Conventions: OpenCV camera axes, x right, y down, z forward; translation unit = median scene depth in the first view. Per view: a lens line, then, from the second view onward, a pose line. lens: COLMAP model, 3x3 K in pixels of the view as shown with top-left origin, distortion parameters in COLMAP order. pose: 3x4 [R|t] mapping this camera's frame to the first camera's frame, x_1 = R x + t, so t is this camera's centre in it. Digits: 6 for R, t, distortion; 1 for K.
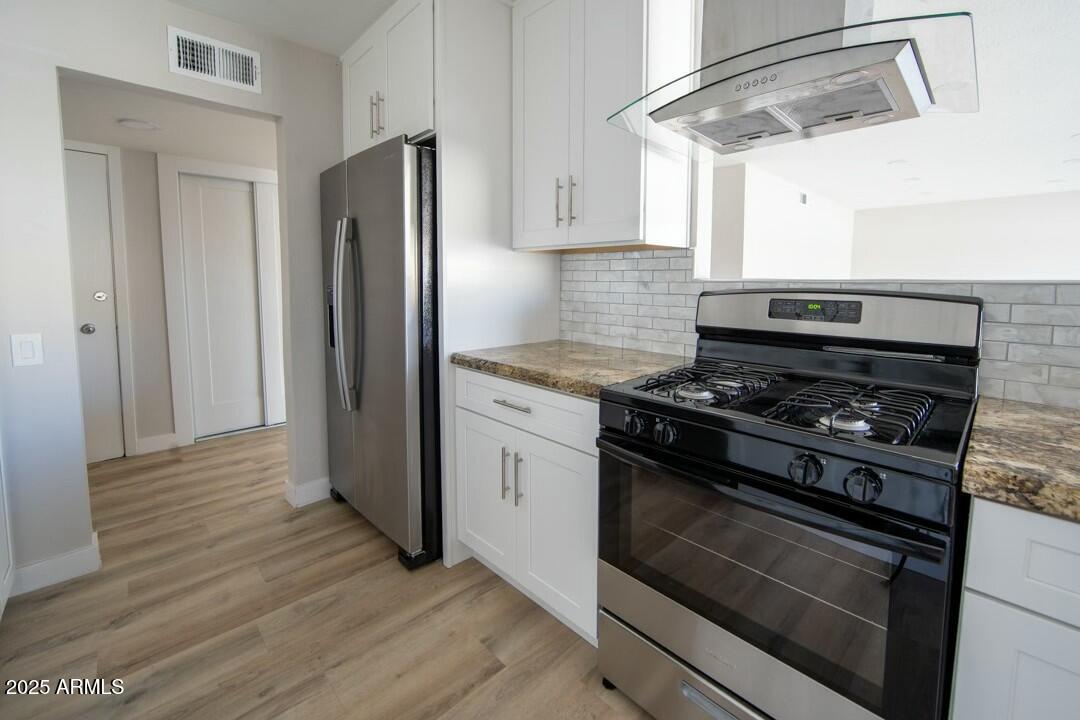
lens RADIAL K [[457.3, 0, 538.4], [0, 457.3, 312.0], [0, 0, 1]] dist [-0.001707, -0.000288]
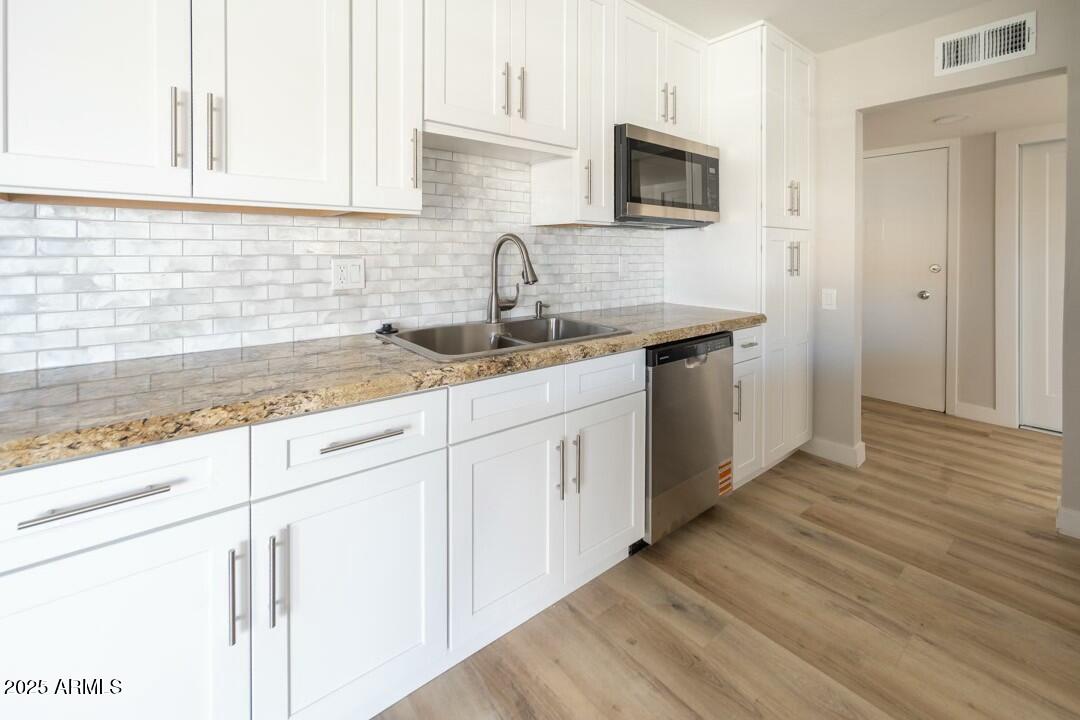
lens RADIAL K [[439.9, 0, 535.6], [0, 439.9, 255.1], [0, 0, 1]] dist [-0.000149, 0.000123]
pose [[-0.088832, 0.005105, -0.996034, 0.406903], [-0.072972, 0.997266, 0.011619, -0.010491], [0.993370, 0.073715, -0.088216, 0.119715]]
